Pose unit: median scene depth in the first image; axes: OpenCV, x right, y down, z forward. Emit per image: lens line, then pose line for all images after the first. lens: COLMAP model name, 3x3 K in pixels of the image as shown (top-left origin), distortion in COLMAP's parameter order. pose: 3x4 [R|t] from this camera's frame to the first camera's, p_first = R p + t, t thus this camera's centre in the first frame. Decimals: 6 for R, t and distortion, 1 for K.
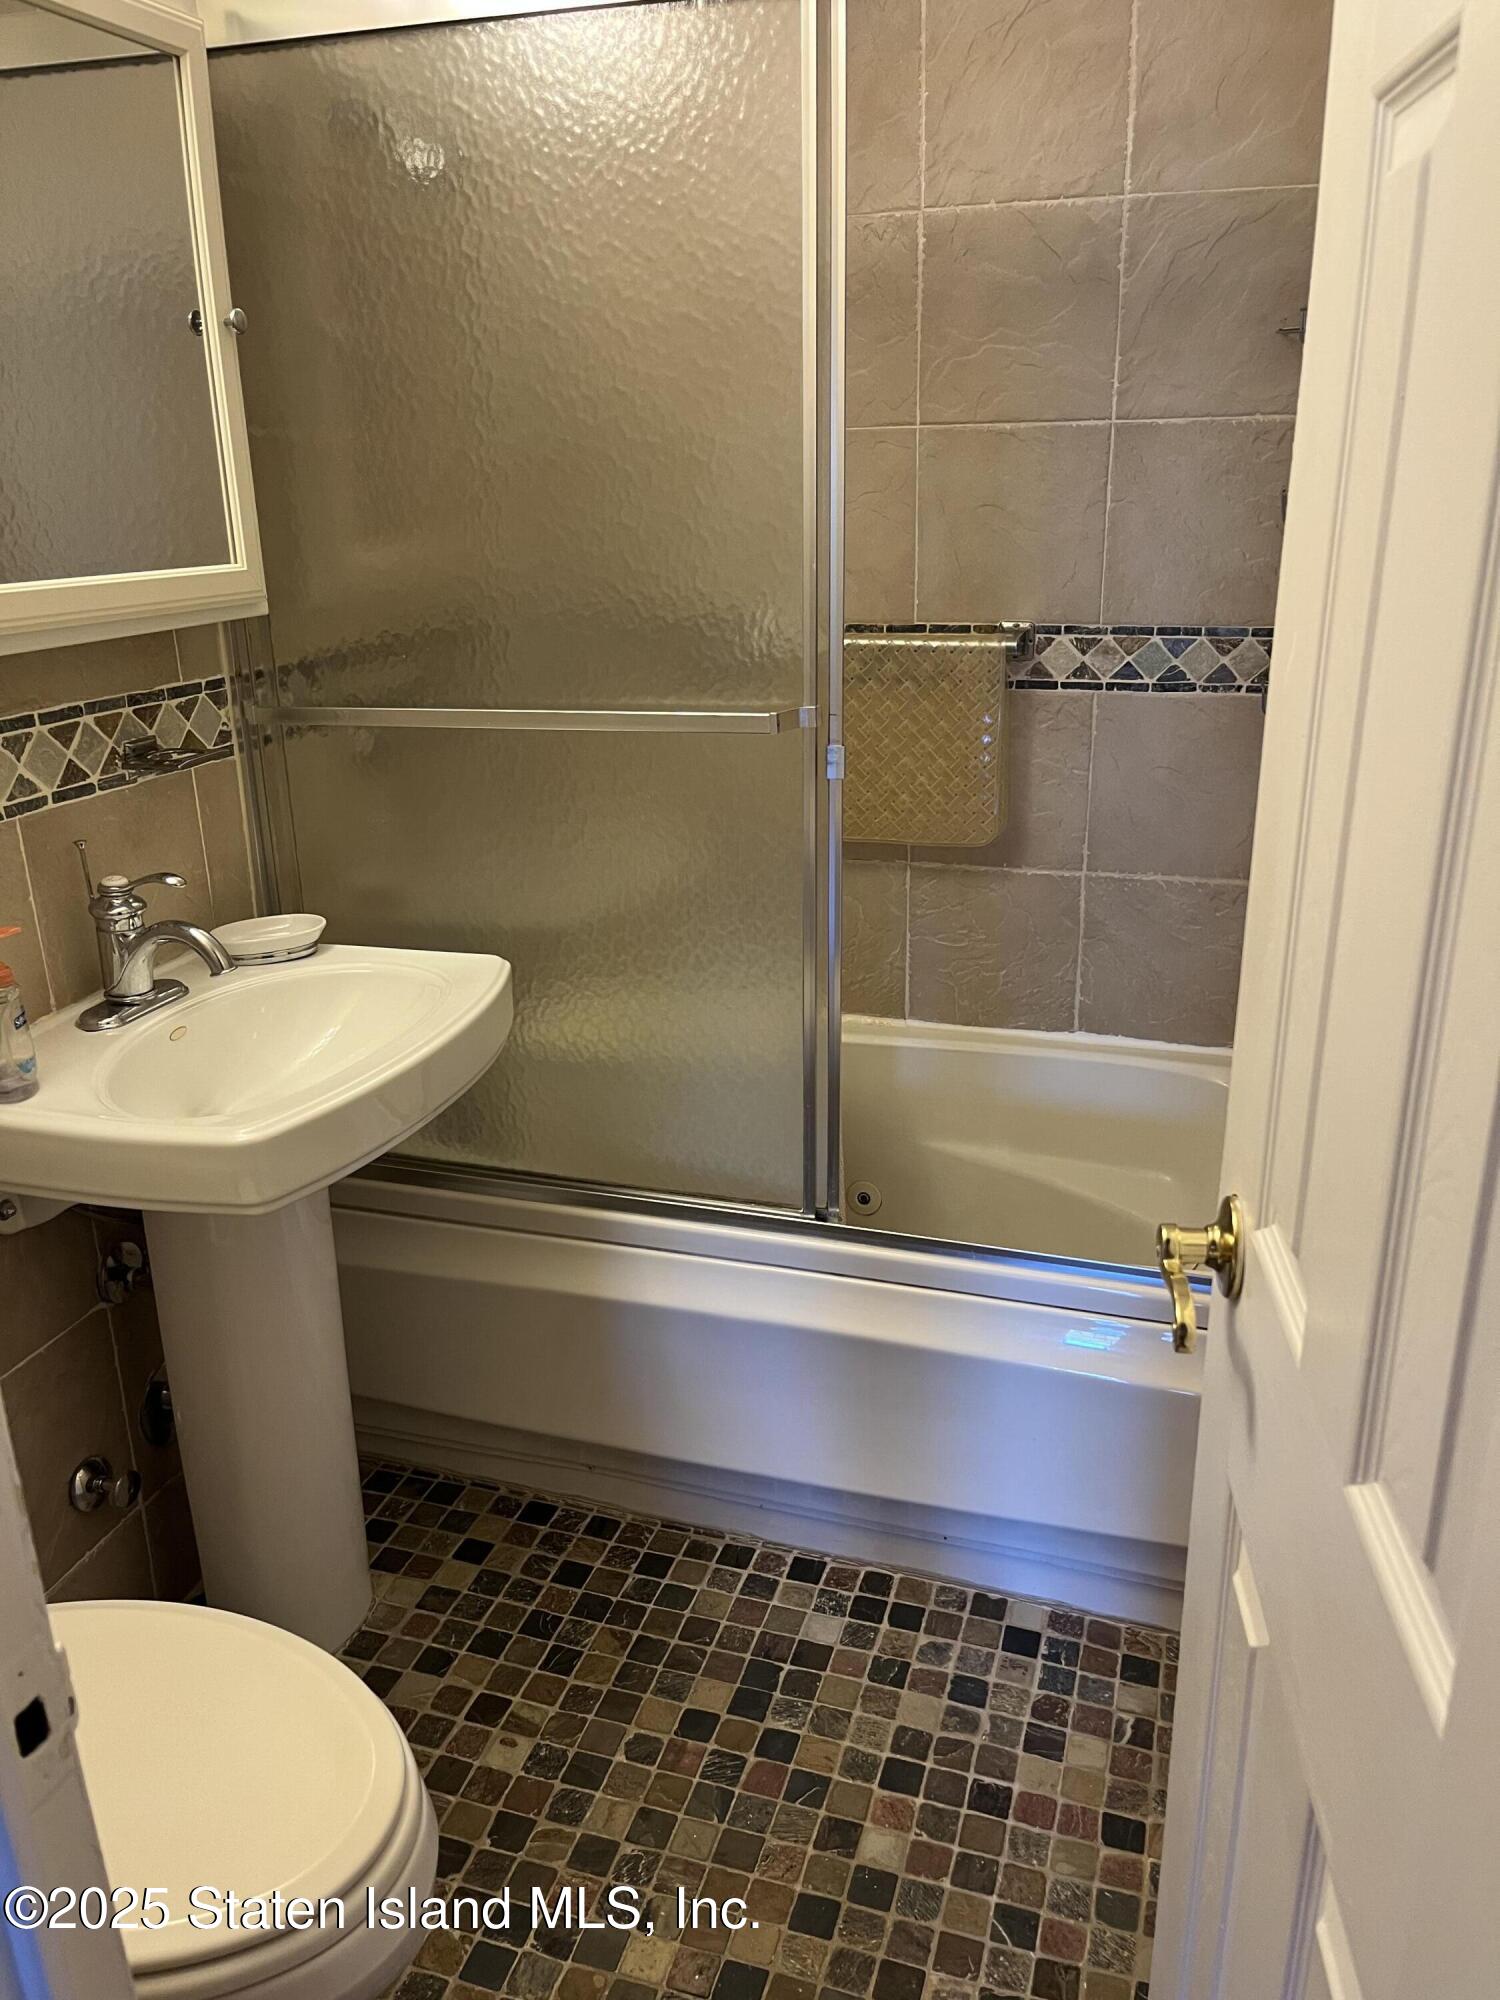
lens RADIAL K [[1523.5, 0, 750.0], [0, 1523.5, 1000.0], [0, 0, 1]] dist [0.050020, -0.056389]
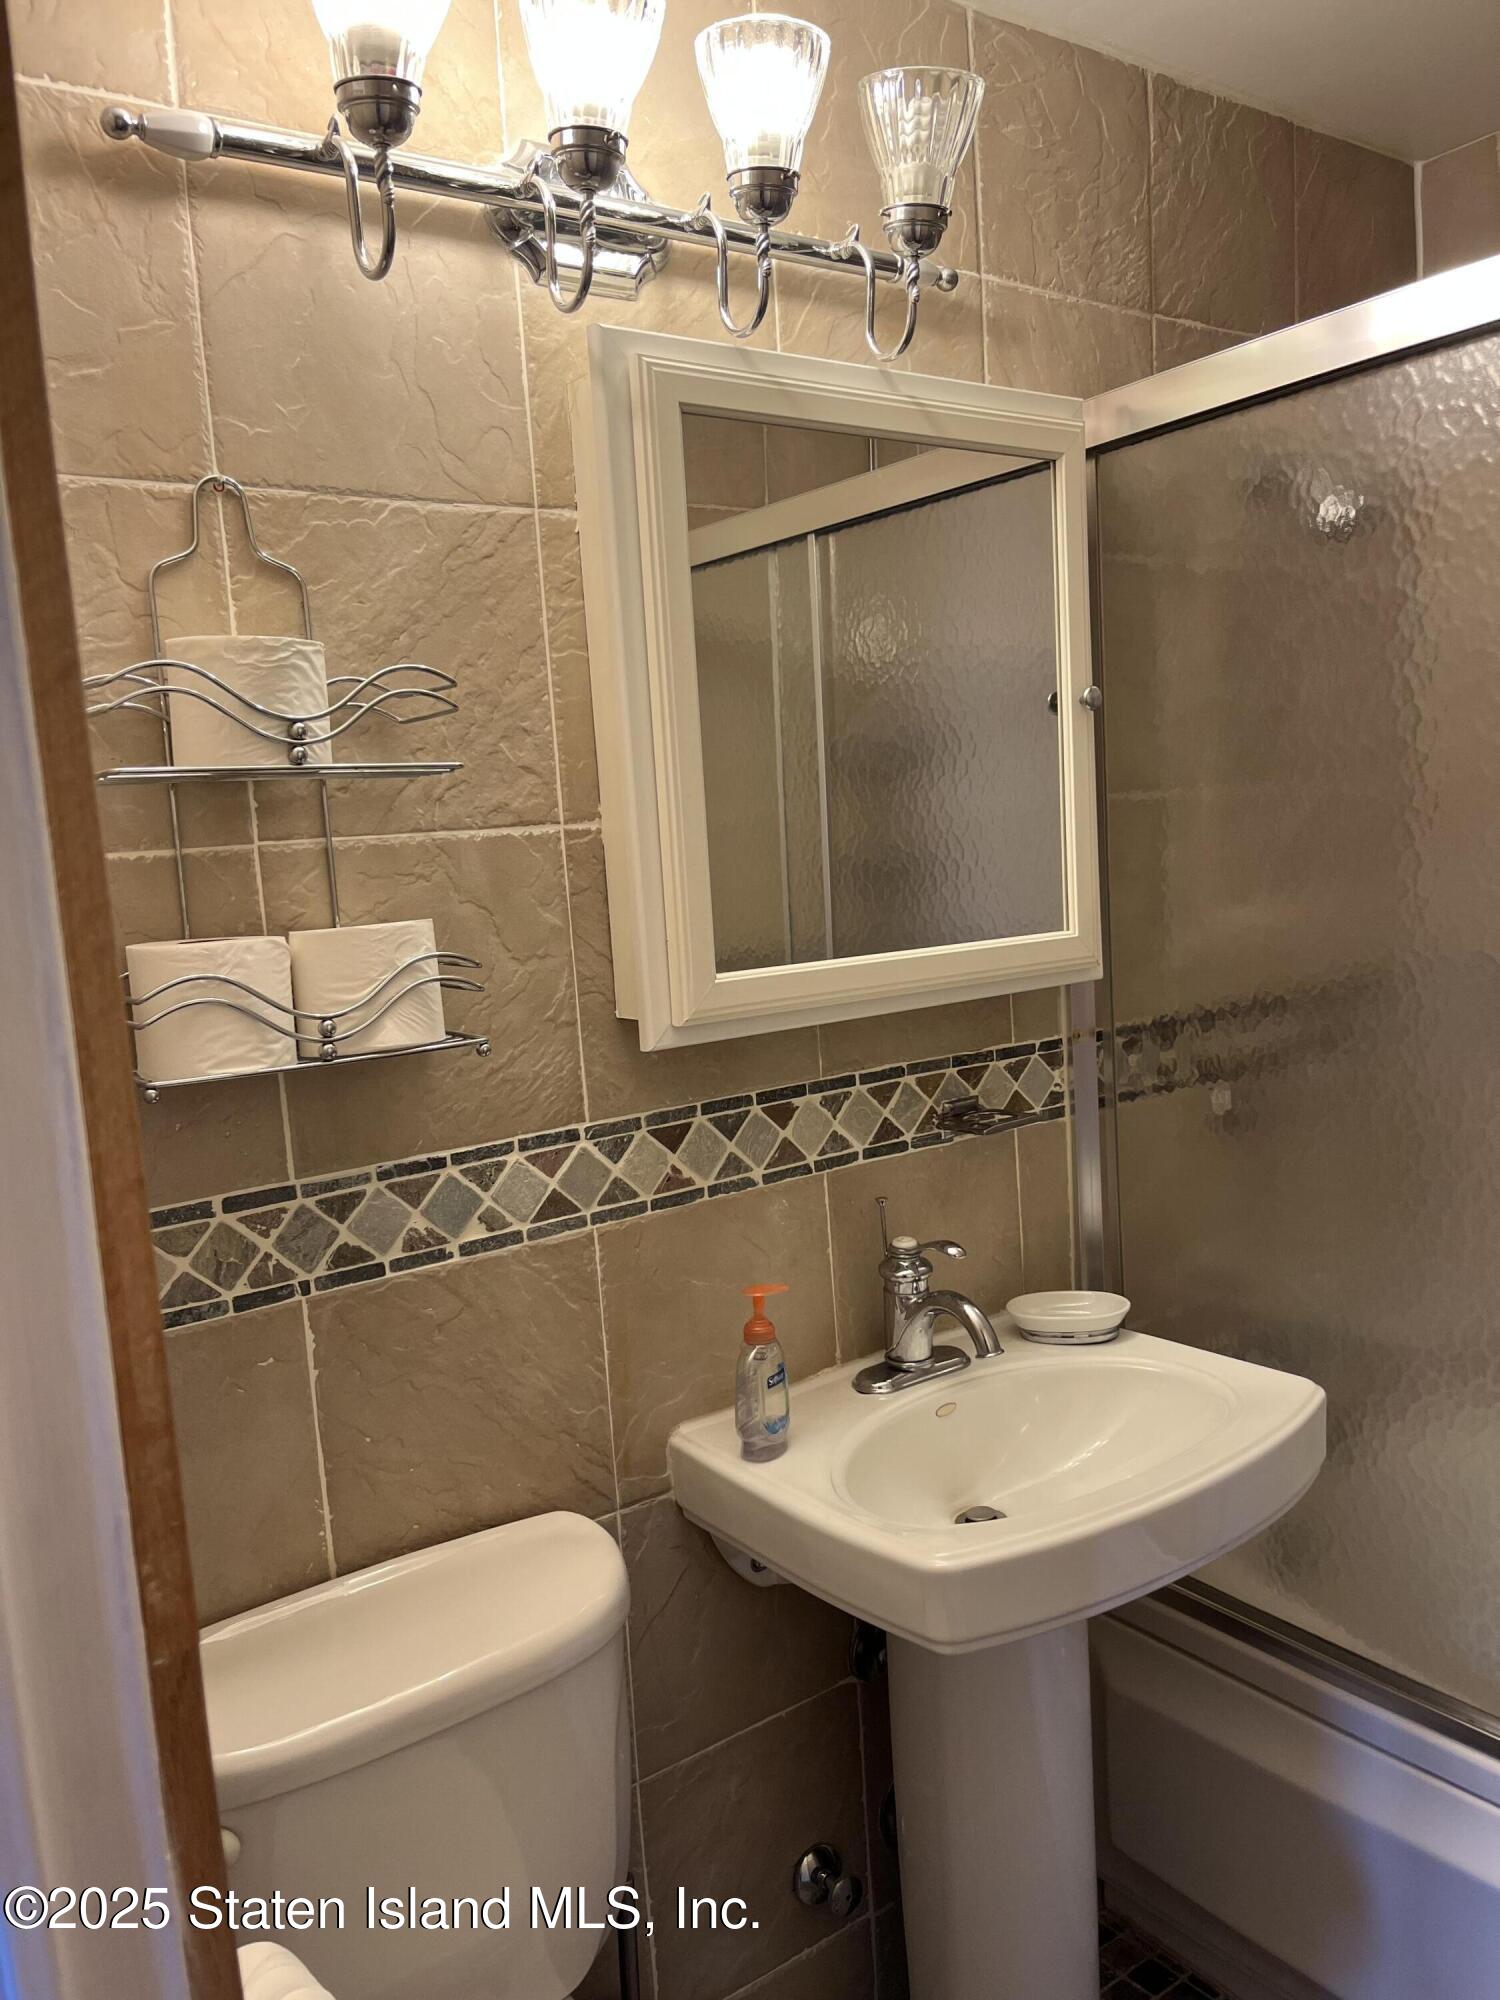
lens RADIAL K [[1523.5, 0, 750.0], [0, 1523.5, 1000.0], [0, 0, 1]] dist [0.050020, -0.056389]
pose [[0.794093, 0.035506, -0.606759, 0.097558], [-0.151229, 0.978439, -0.140664, -0.074981], [0.588682, 0.203460, 0.782341, 0.131726]]
